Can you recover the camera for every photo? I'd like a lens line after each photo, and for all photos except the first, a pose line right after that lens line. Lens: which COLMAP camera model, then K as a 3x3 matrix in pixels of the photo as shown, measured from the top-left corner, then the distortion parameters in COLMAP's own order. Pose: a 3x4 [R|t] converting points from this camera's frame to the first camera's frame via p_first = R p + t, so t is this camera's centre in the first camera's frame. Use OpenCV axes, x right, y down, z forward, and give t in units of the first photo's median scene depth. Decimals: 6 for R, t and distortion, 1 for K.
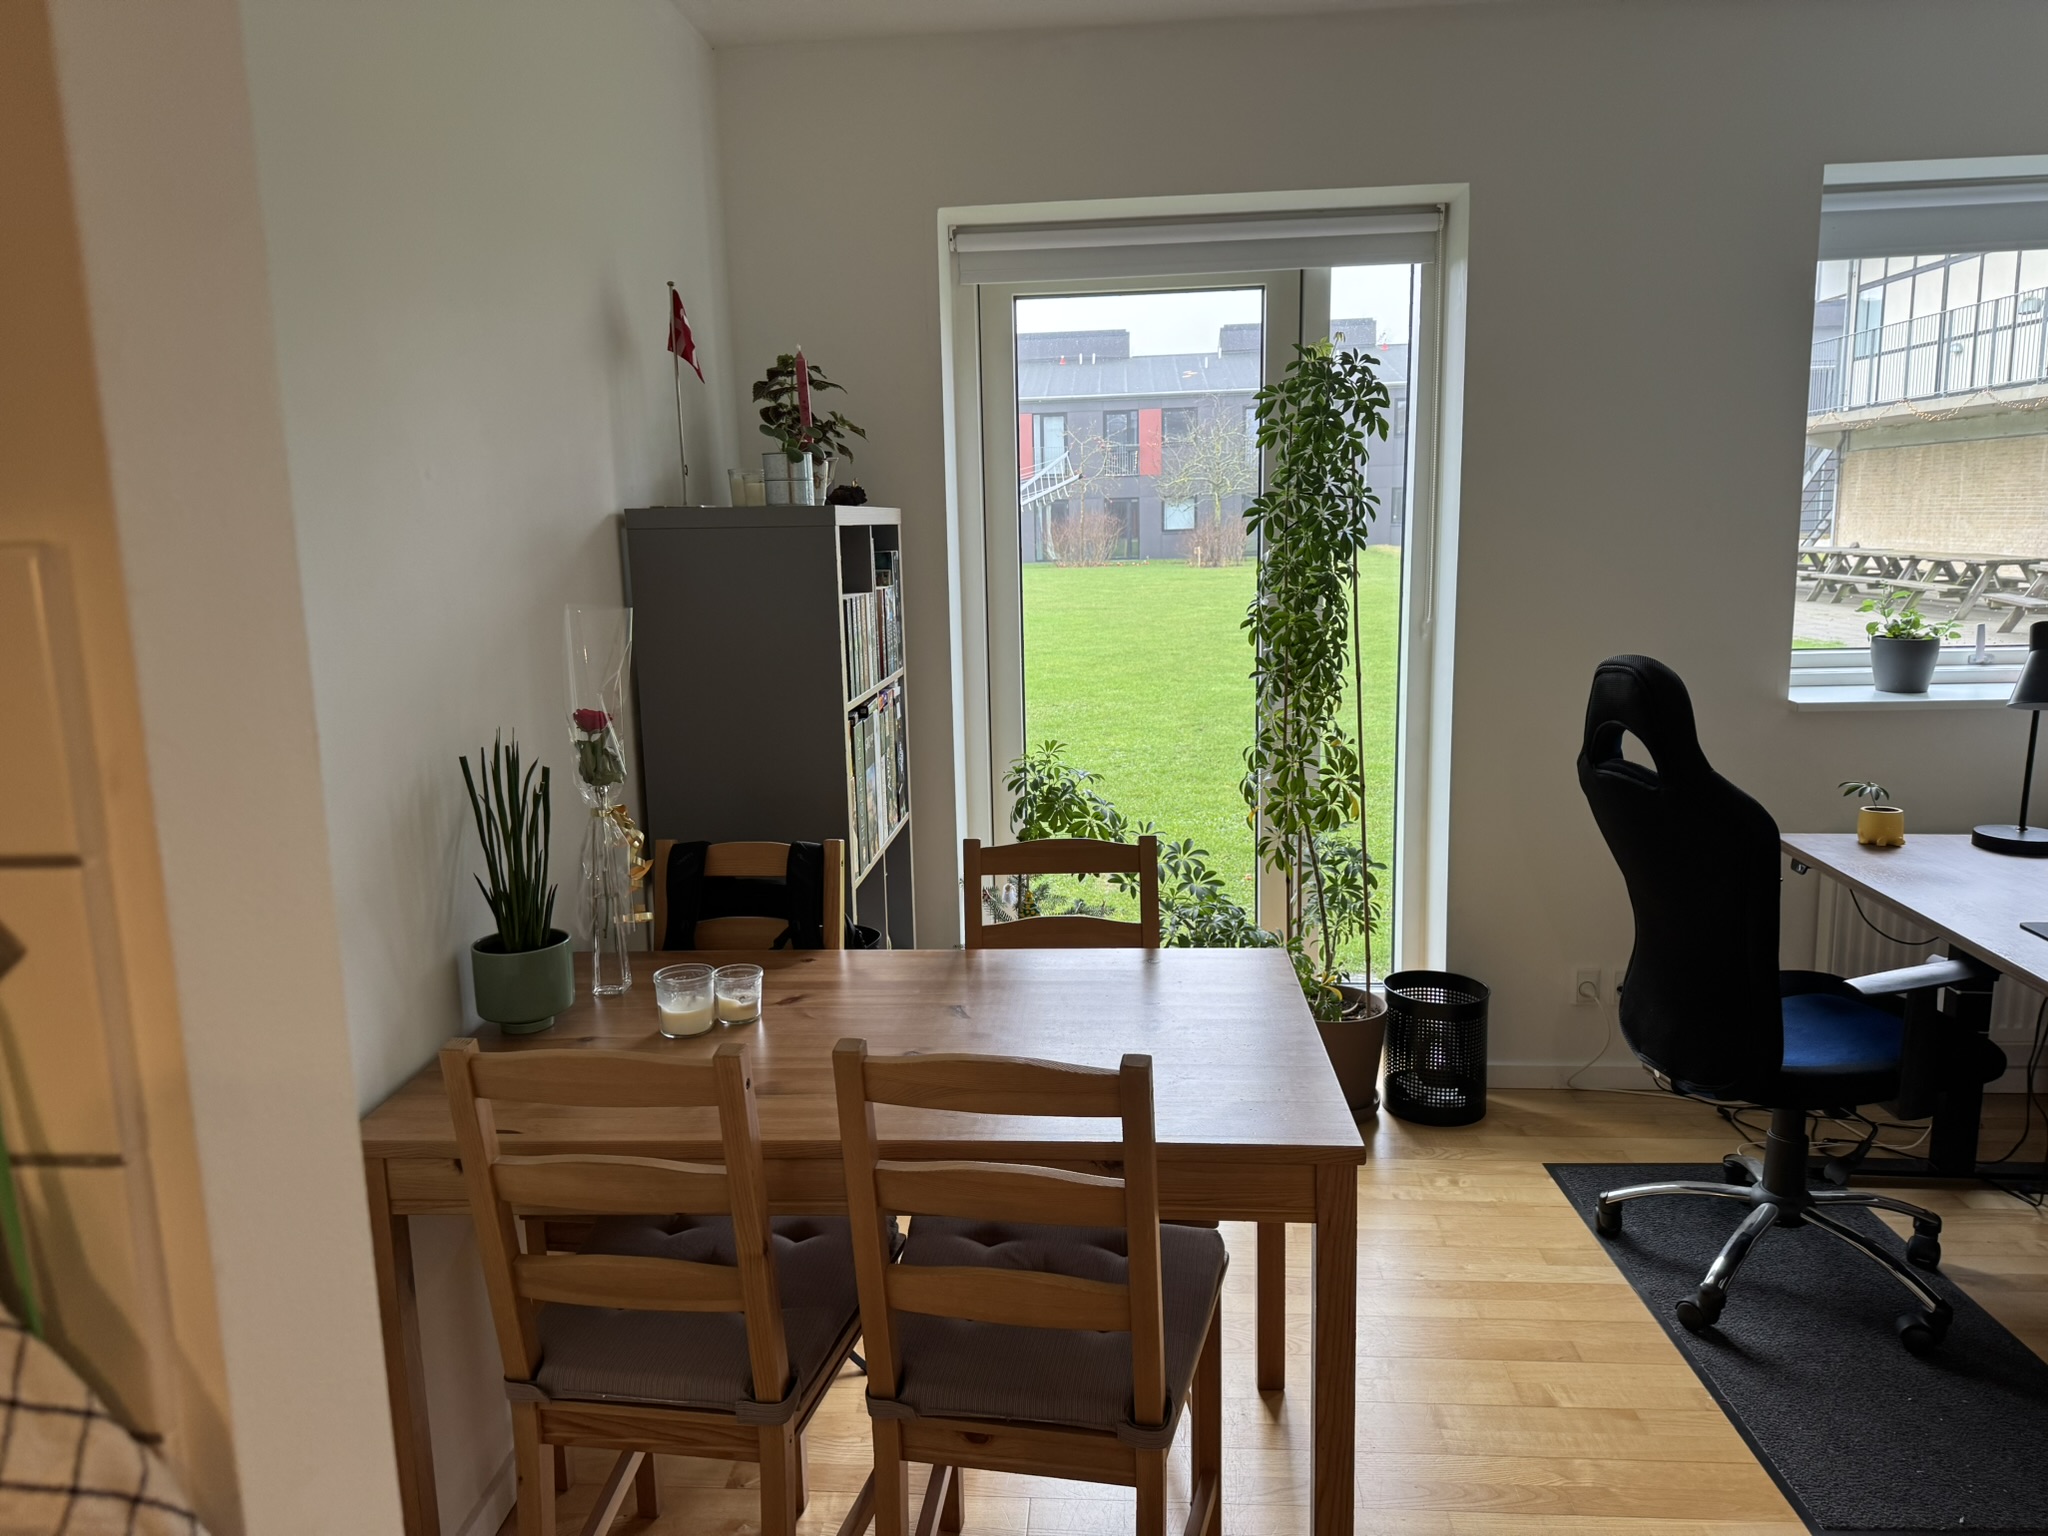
lens RADIAL K [[1455.8, 0, 977.7], [0, 1455.8, 775.4], [0, 0, 1]] dist [-0.000873, -0.004428]
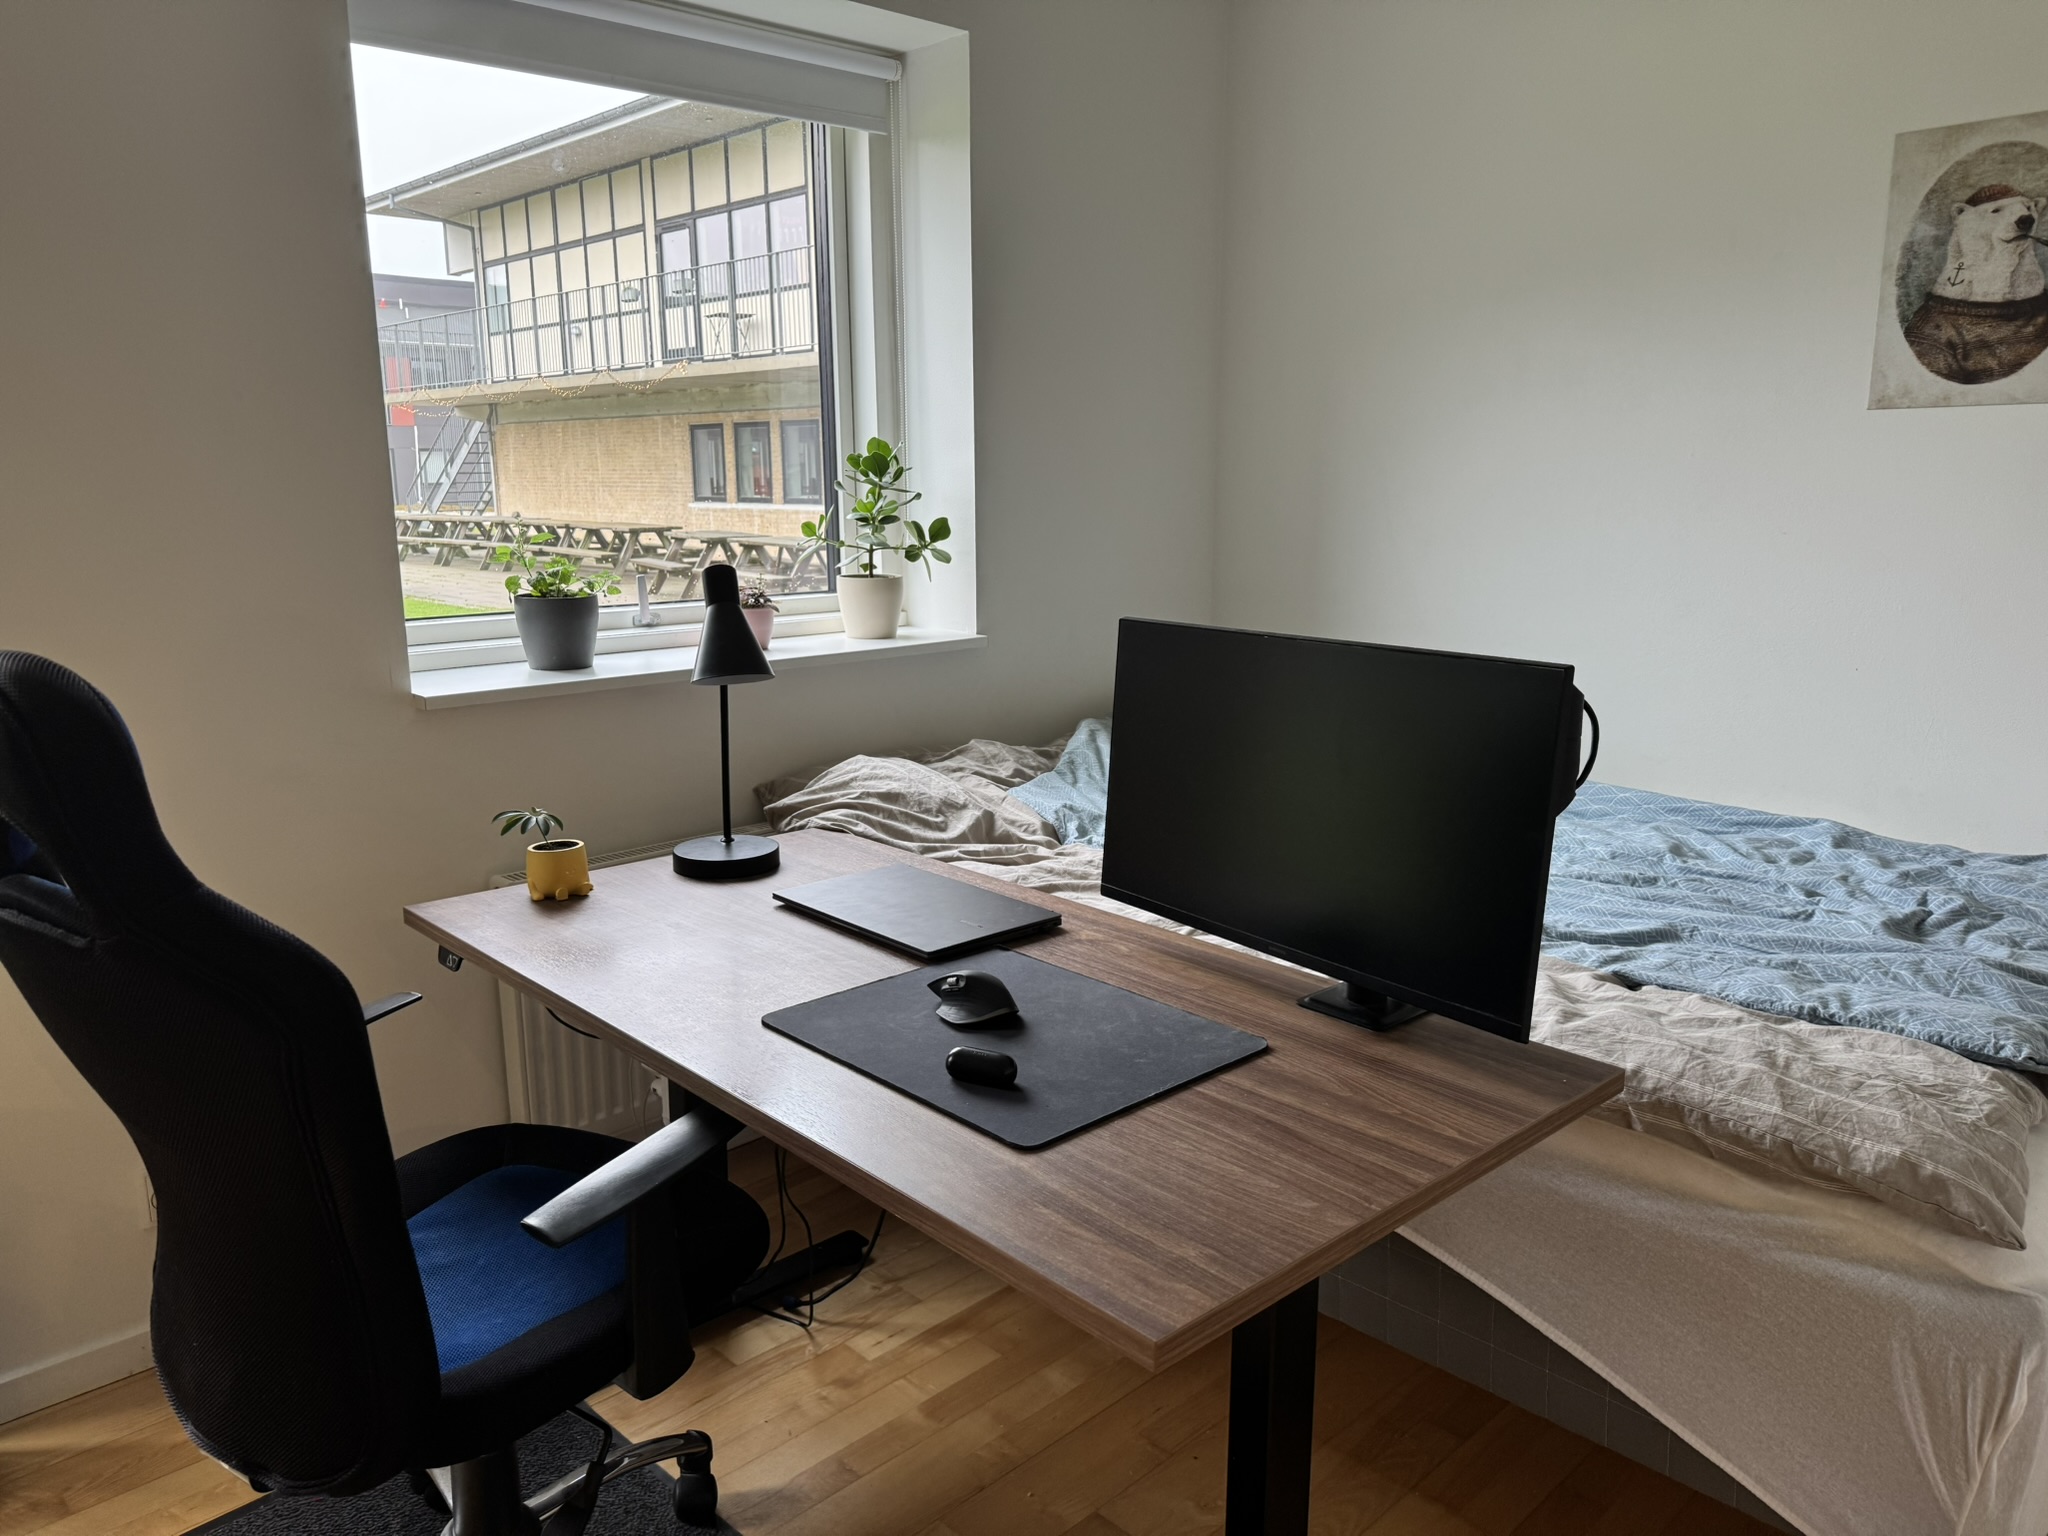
lens RADIAL K [[1427.7, 0, 1019.4], [0, 1427.7, 772.4], [0, 0, 1]] dist [0.100865, -0.113060]
pose [[0.649574, -0.128724, 0.749322, 0.221632], [0.117713, 0.990707, 0.068147, -0.026745], [-0.751130, 0.043939, 0.658690, 0.331589]]
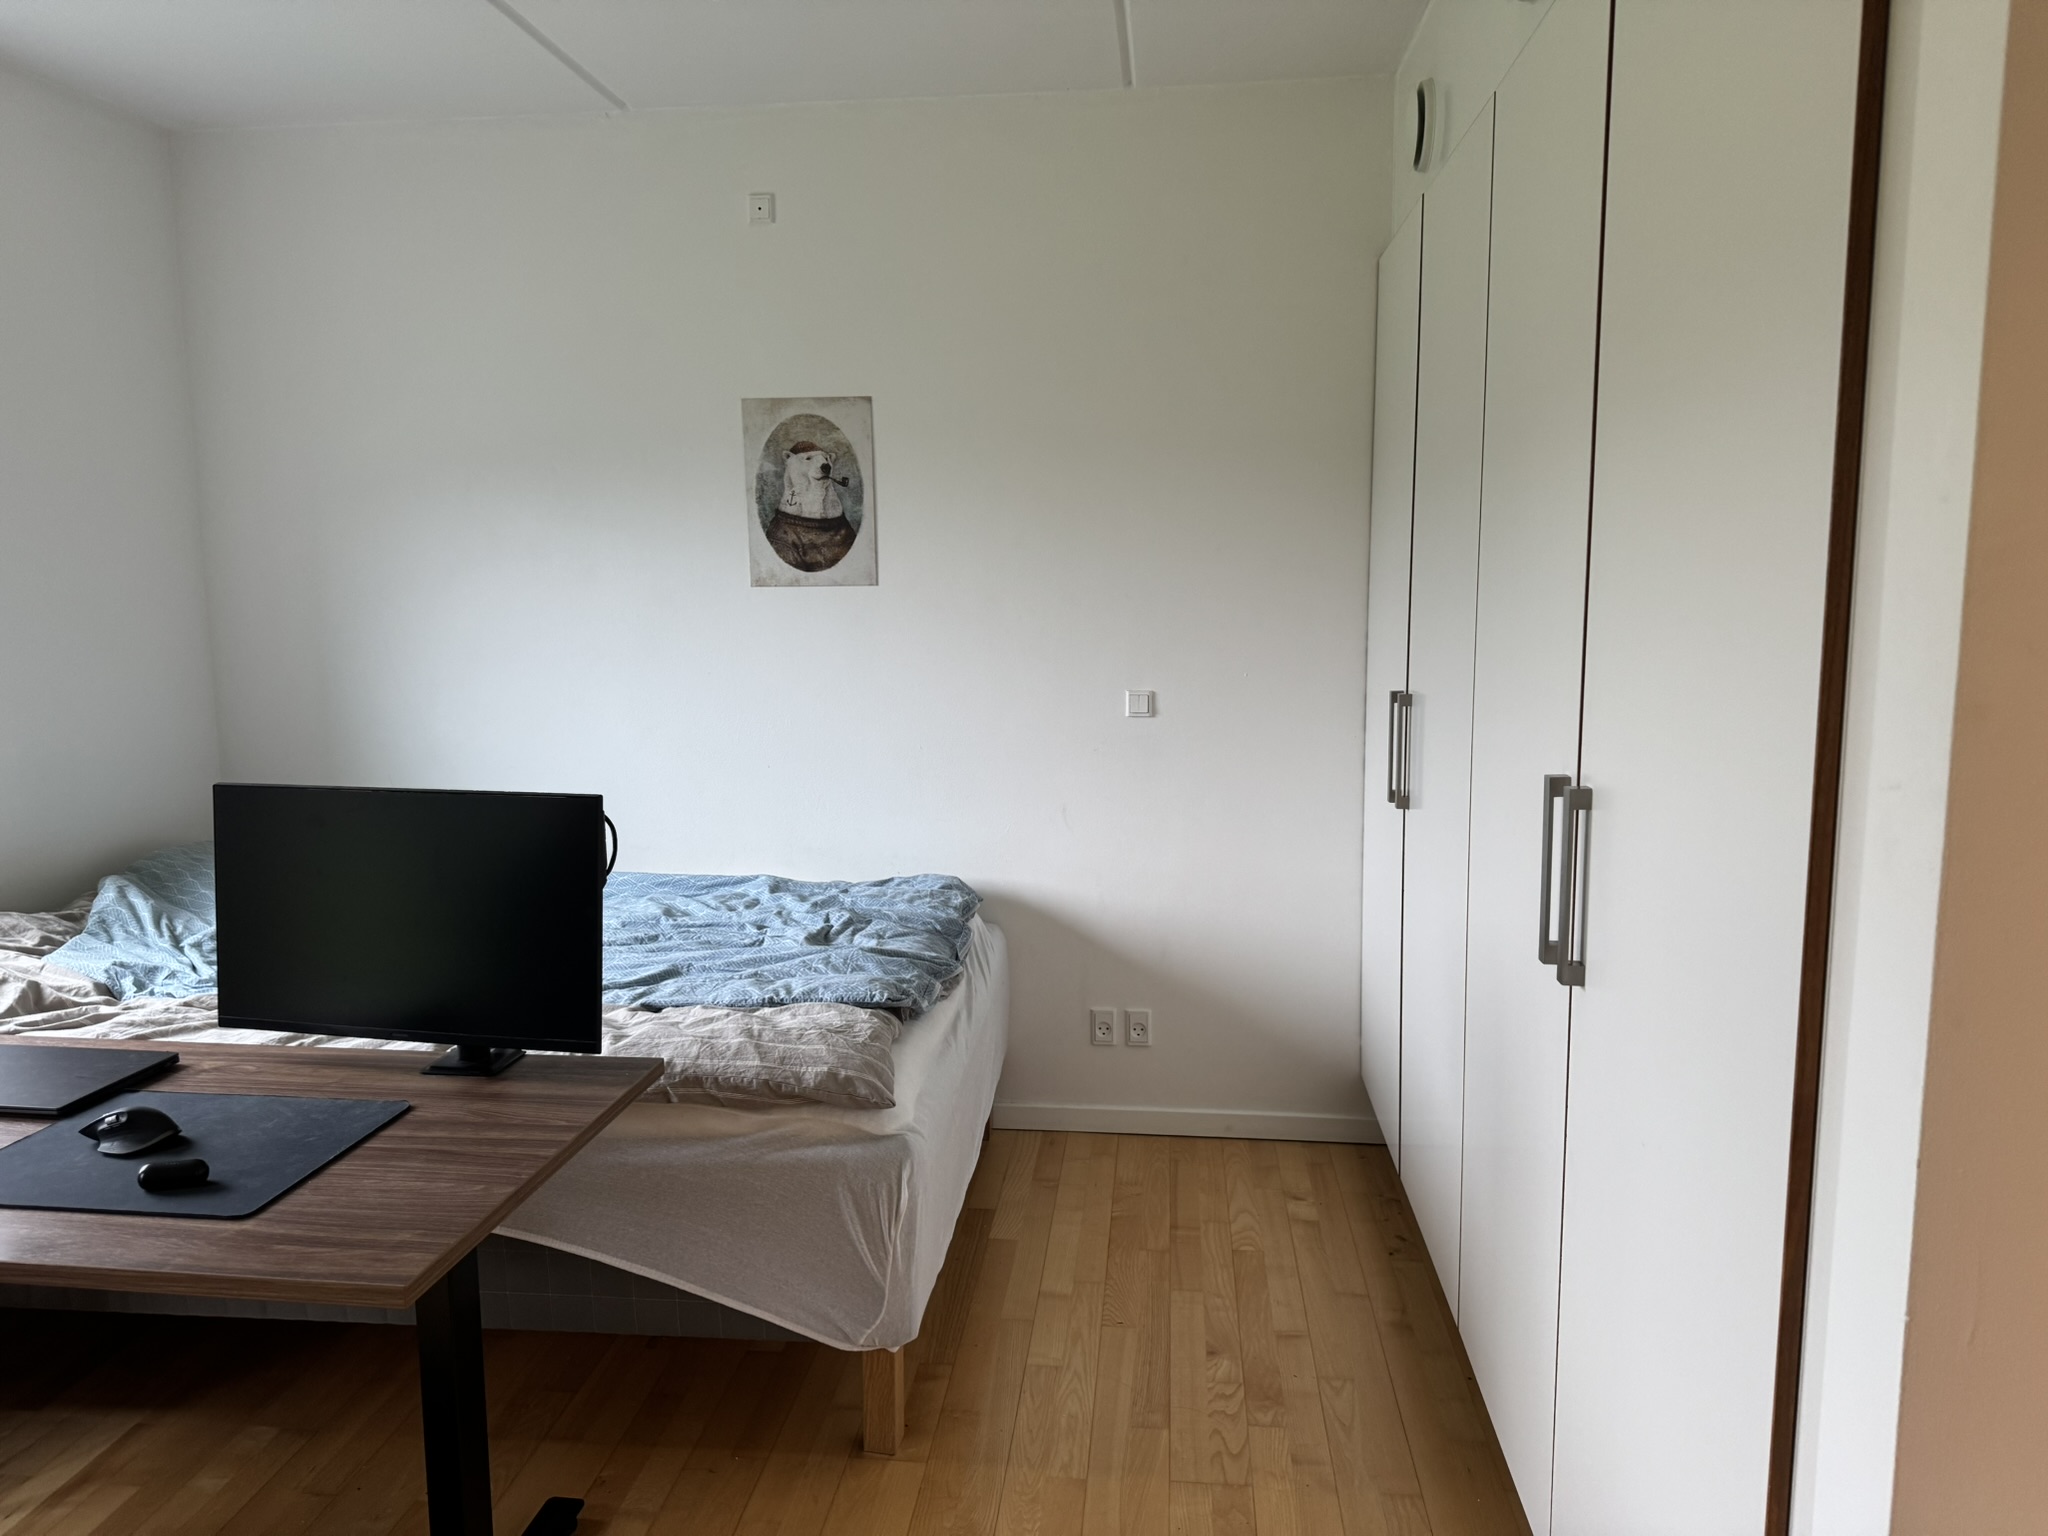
lens RADIAL K [[1435.6, 0, 1016.5], [0, 1435.6, 764.0], [0, 0, 1]] dist [0.173169, -0.270231]
pose [[0.013585, -0.105383, 0.994339, 0.030636], [0.181056, 0.978252, 0.101205, -0.052543], [-0.983379, 0.178657, 0.032370, 0.288528]]
